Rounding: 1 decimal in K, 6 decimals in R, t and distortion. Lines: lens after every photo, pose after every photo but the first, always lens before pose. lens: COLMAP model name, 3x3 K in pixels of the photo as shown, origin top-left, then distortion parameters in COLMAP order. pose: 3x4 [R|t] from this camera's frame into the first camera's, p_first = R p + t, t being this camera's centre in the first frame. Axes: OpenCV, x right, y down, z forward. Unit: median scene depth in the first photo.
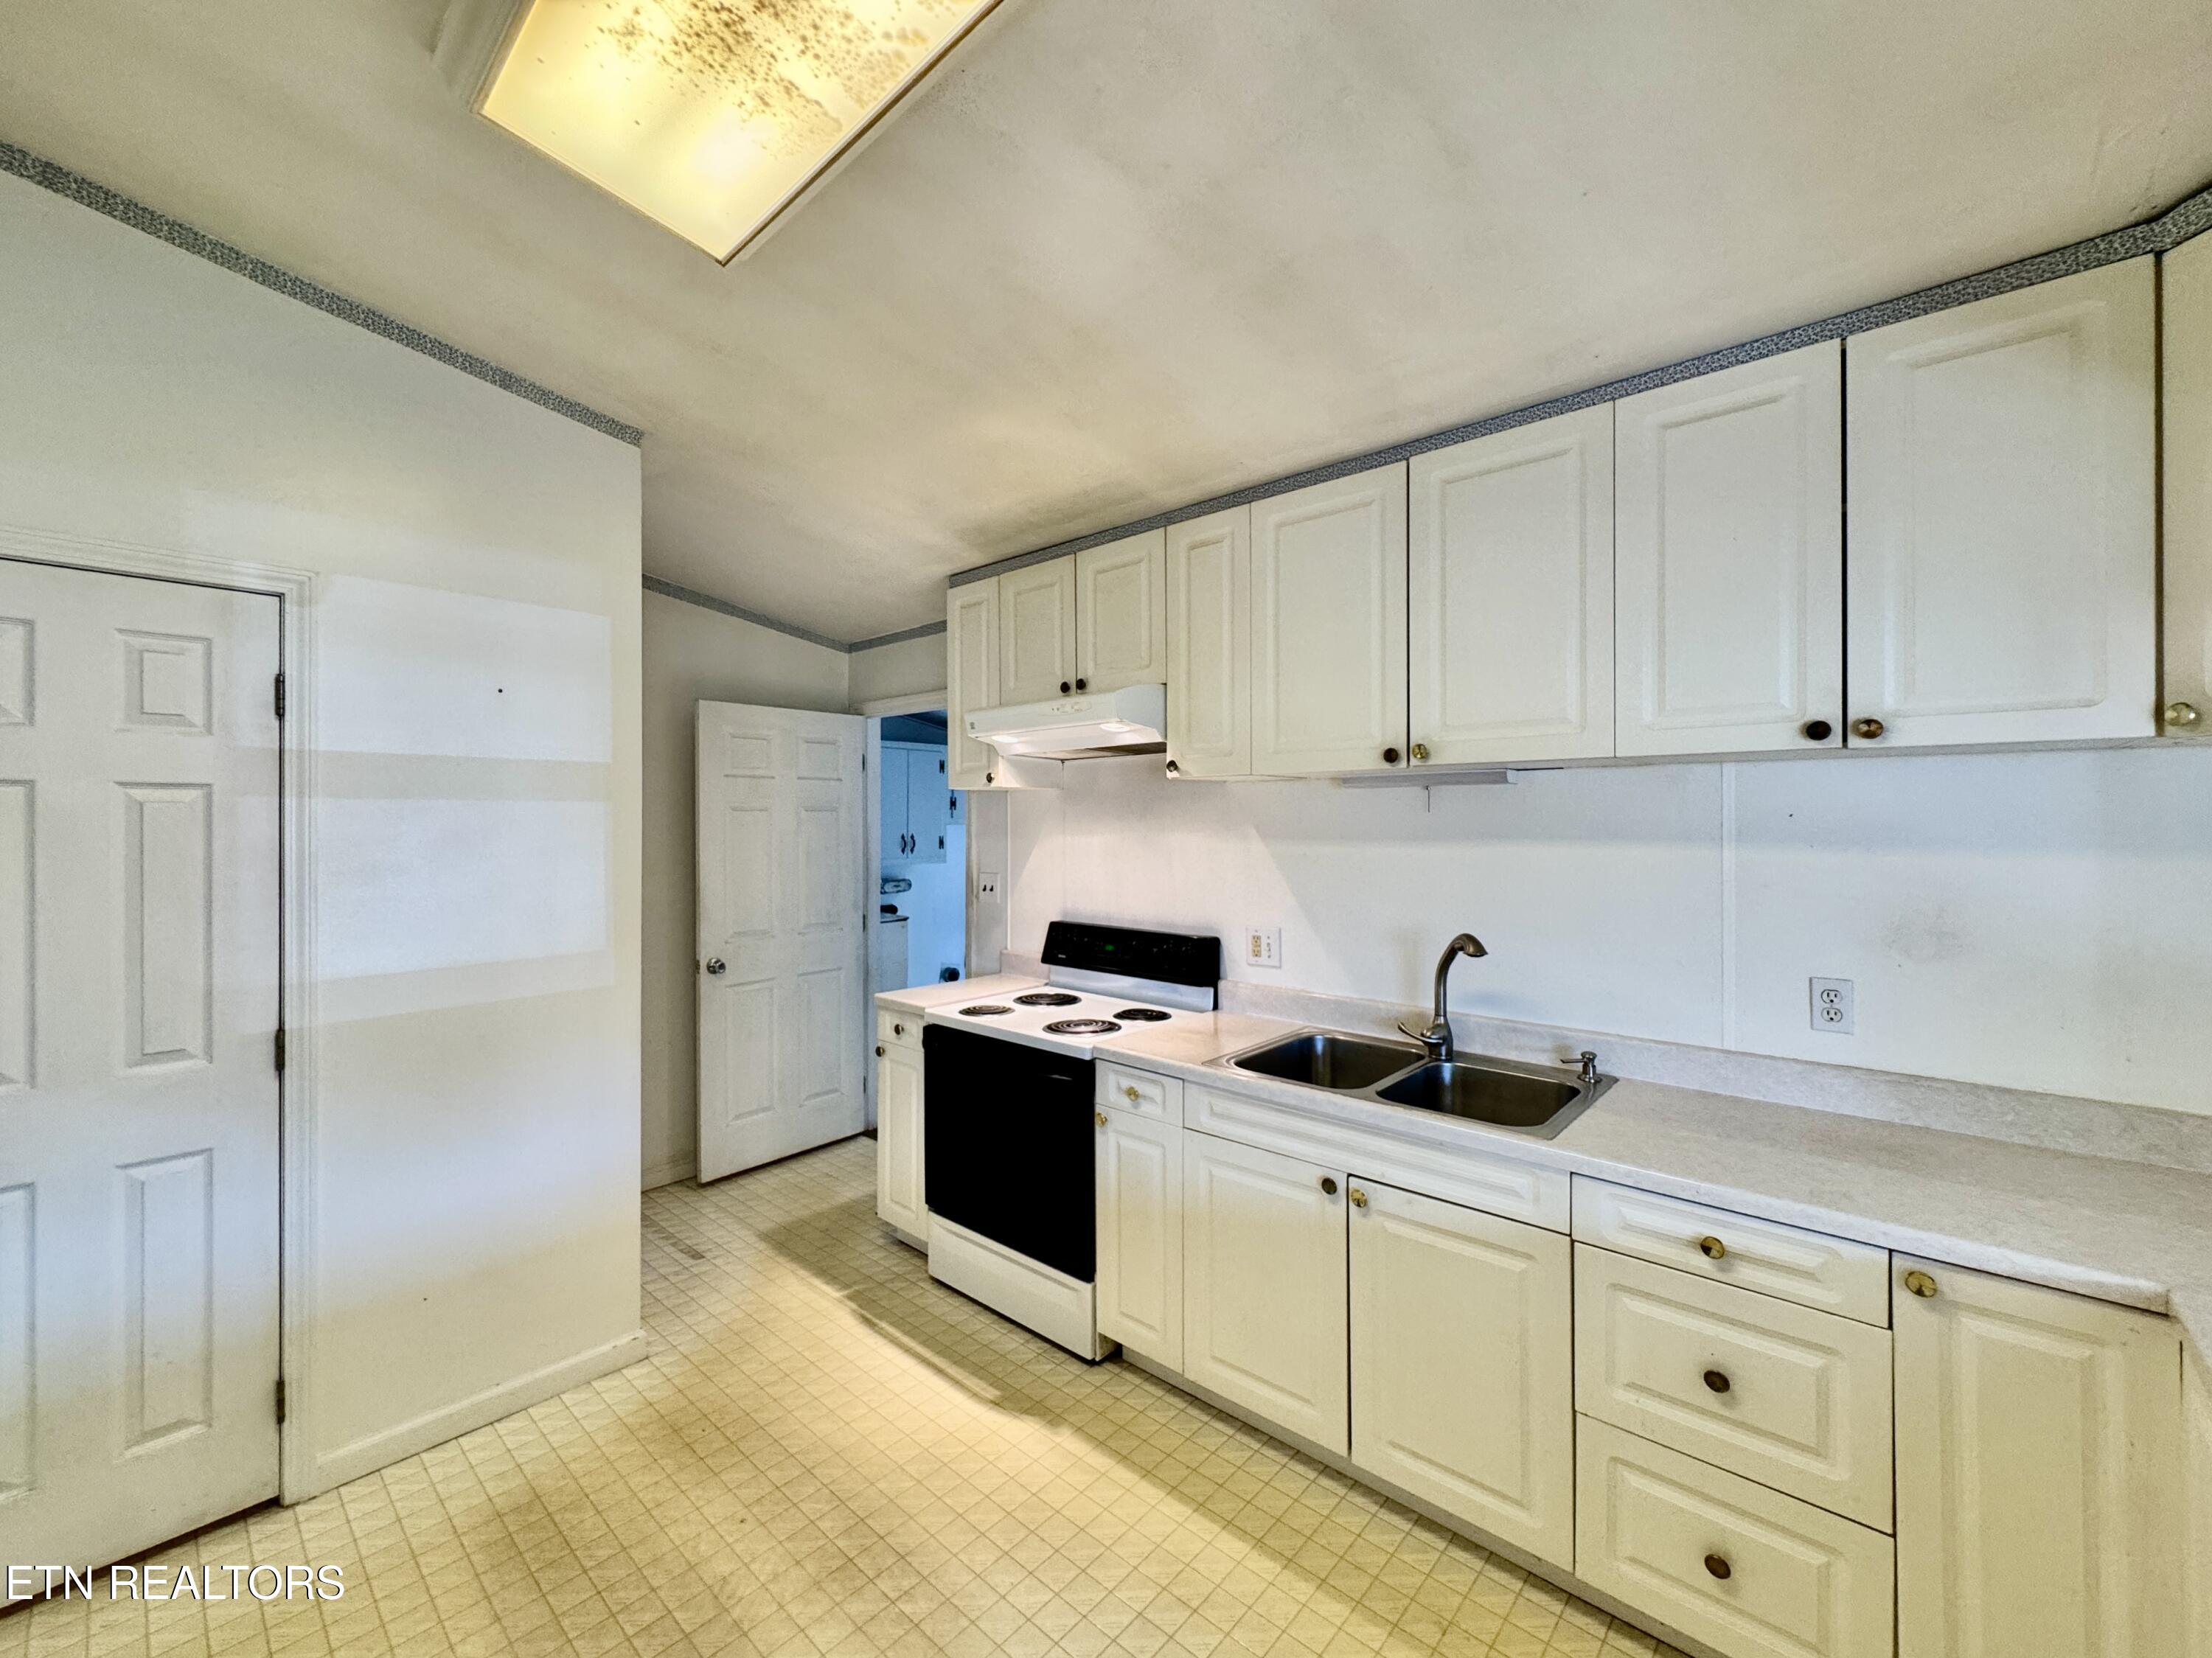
lens RADIAL K [[901.6, 0, 1095.4], [0, 901.6, 823.2], [0, 0, 1]] dist [-0.002377, 0.000230]
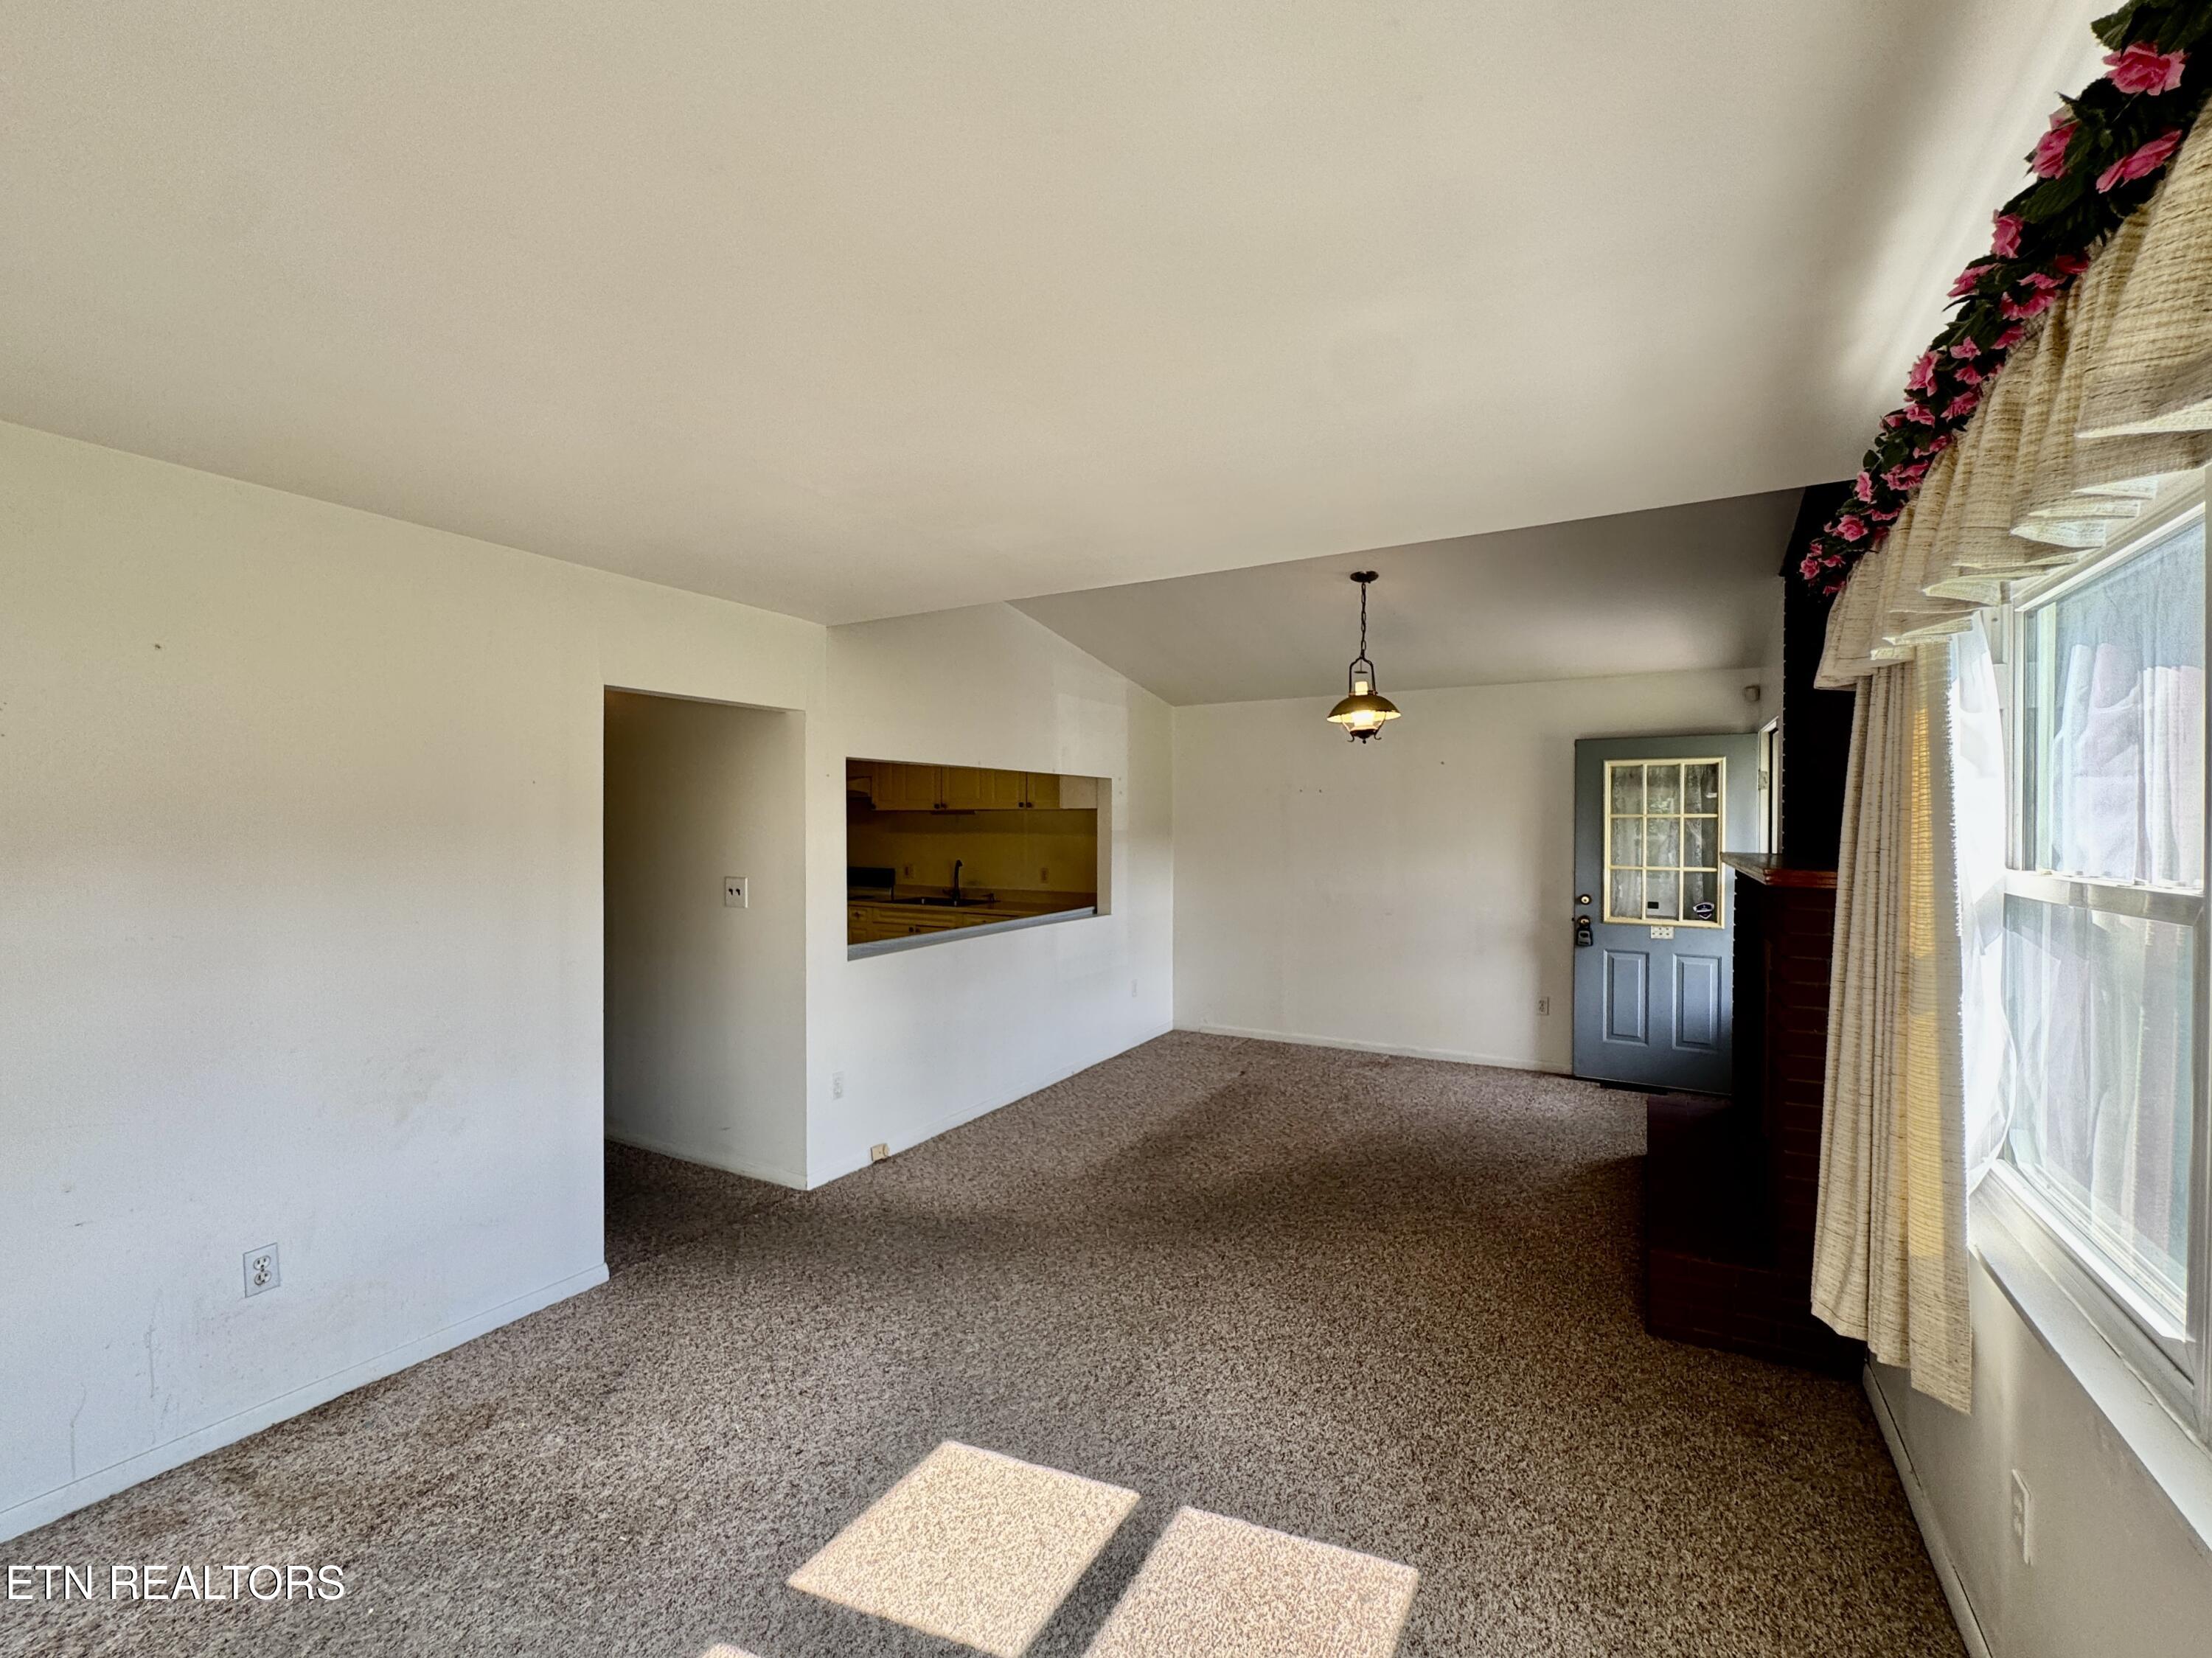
lens RADIAL K [[958.2, 0, 1124.0], [0, 958.2, 824.9], [0, 0, 1]] dist [-0.001539, 0.000166]
pose [[0.966481, 0.003655, 0.256713, 0.088415], [-0.004667, 0.999984, 0.003332, -0.019901], [-0.256697, -0.004418, 0.966482, -2.402093]]
